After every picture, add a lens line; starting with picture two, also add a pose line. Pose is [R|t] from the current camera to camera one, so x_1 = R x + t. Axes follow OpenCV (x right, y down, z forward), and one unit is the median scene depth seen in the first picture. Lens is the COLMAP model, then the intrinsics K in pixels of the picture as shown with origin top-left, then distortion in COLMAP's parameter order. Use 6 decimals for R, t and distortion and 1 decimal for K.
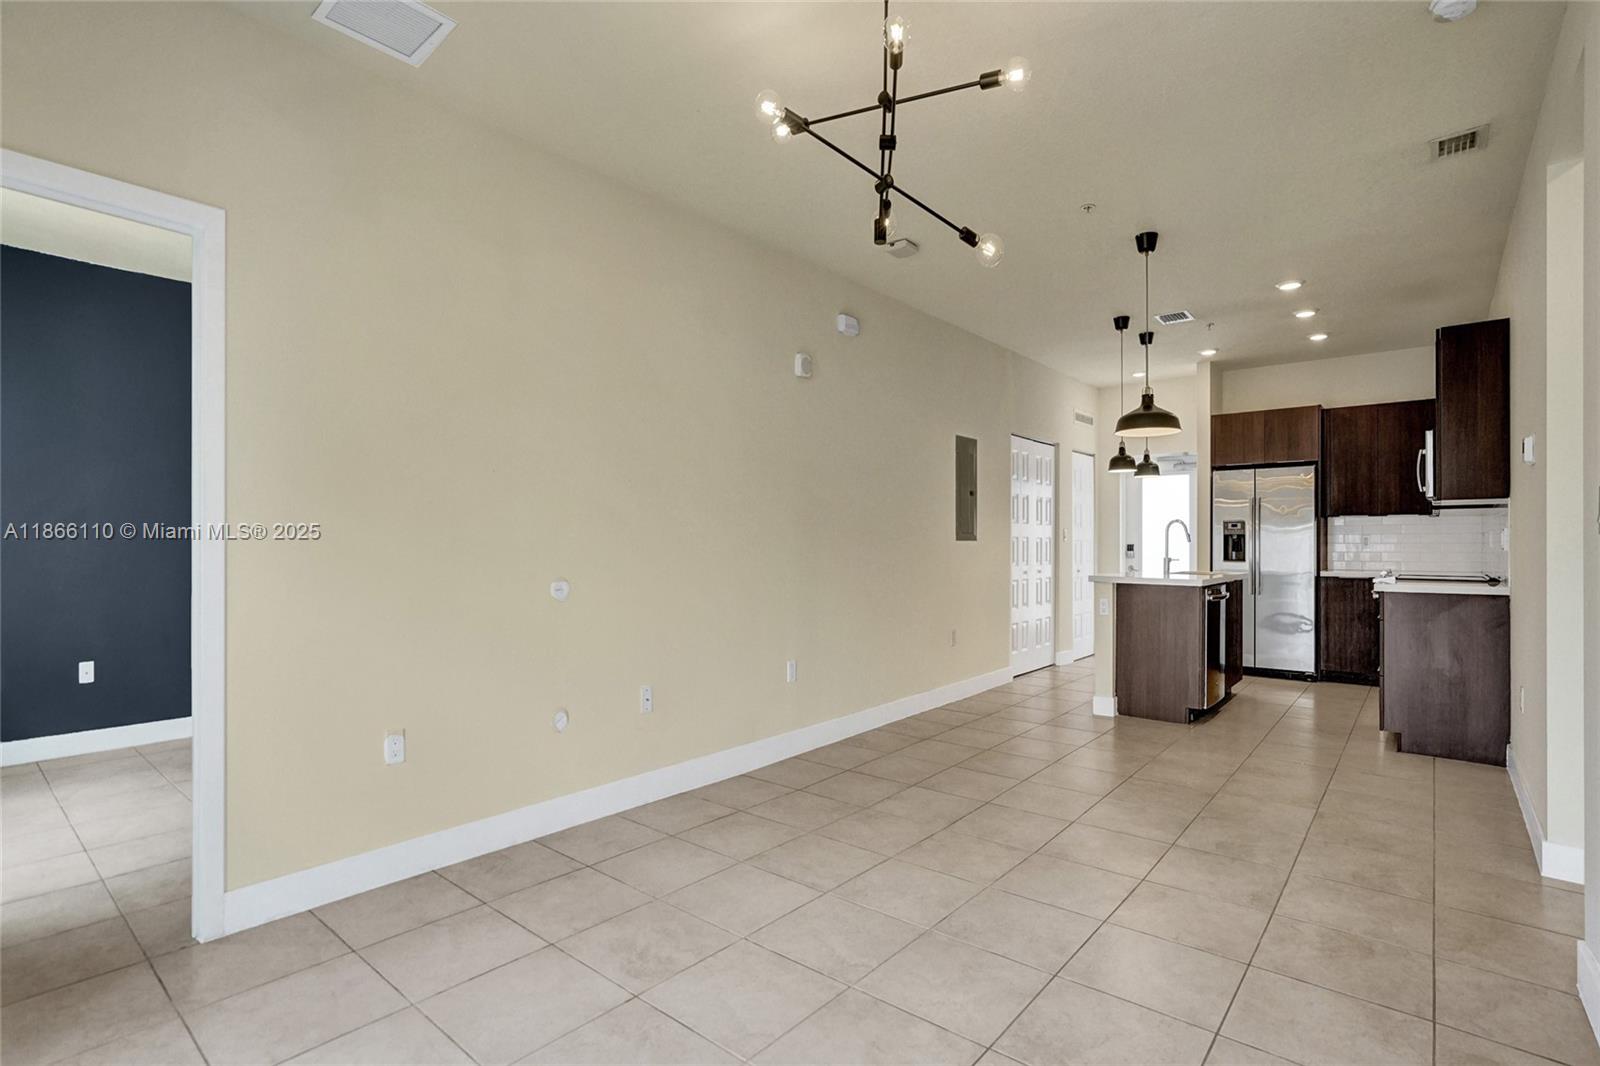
lens RADIAL K [[766.0, 0, 808.6], [0, 766.0, 539.9], [0, 0, 1]] dist [-0.039926, 0.022697]
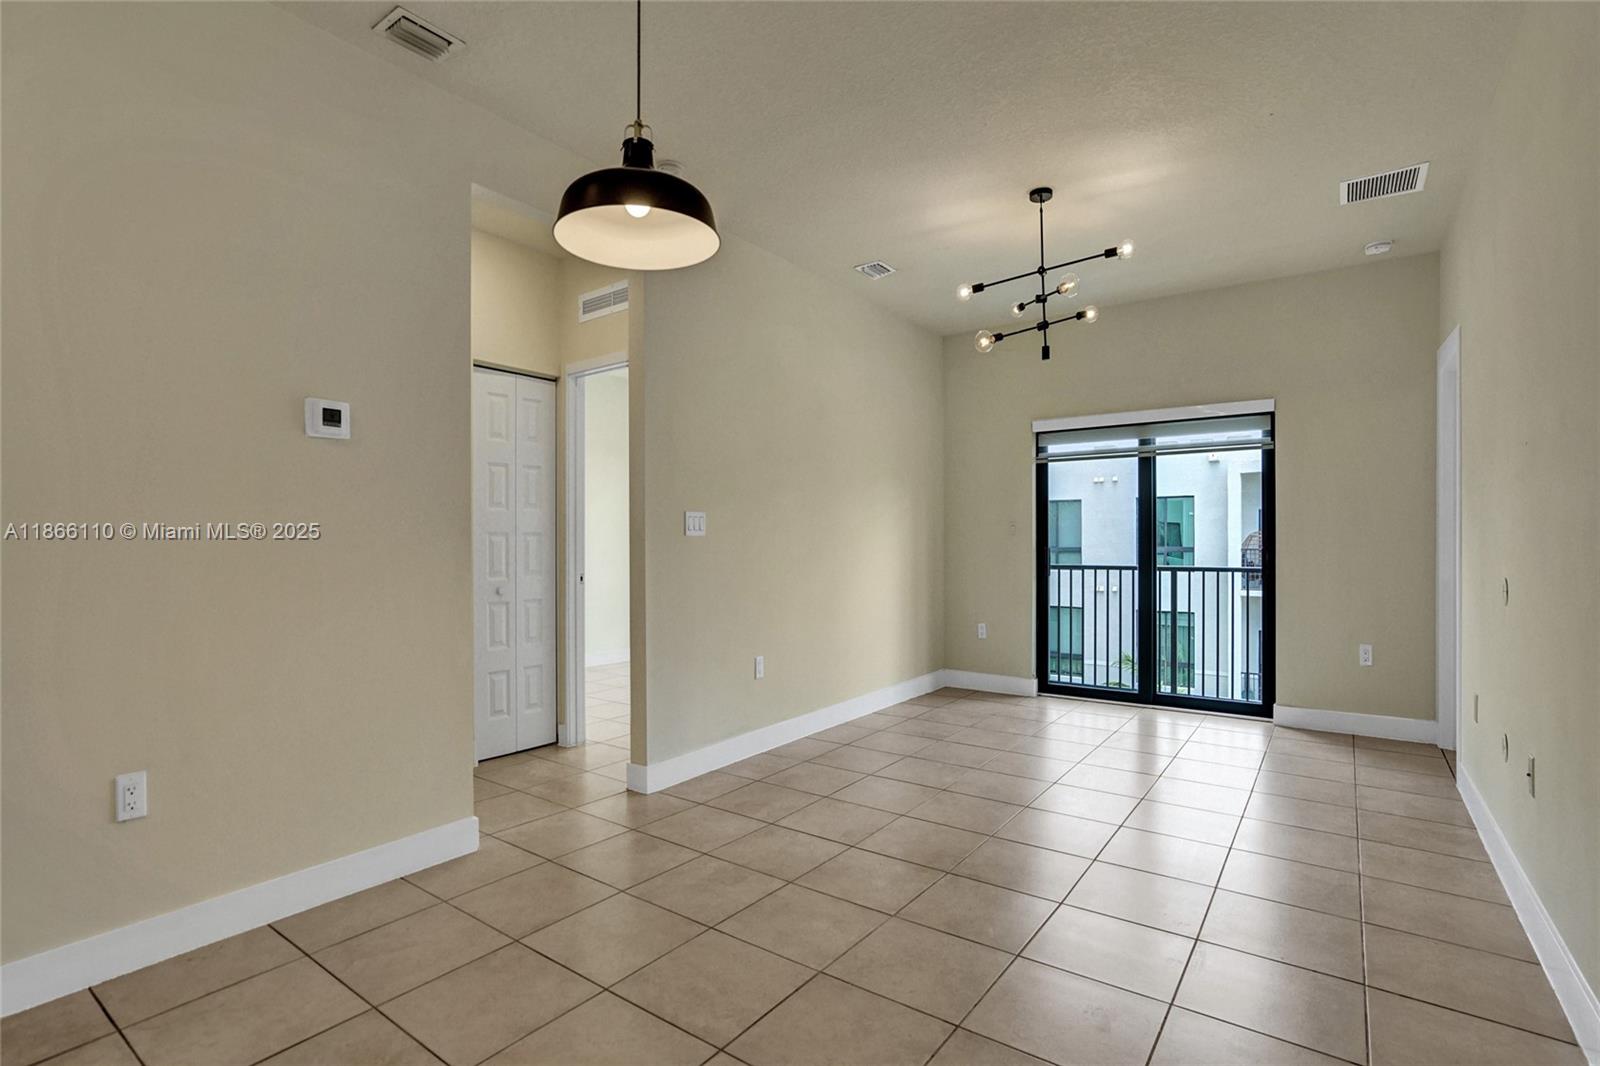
lens RADIAL K [[766.0, 0, 802.2], [0, 766.0, 535.7], [0, 0, 1]] dist [-0.039926, 0.022697]
pose [[-0.997712, -0.002820, -0.067544, 0.241003], [-0.001616, 0.999839, -0.017868, 0.007214], [0.067584, -0.017718, -0.997556, 0.860990]]
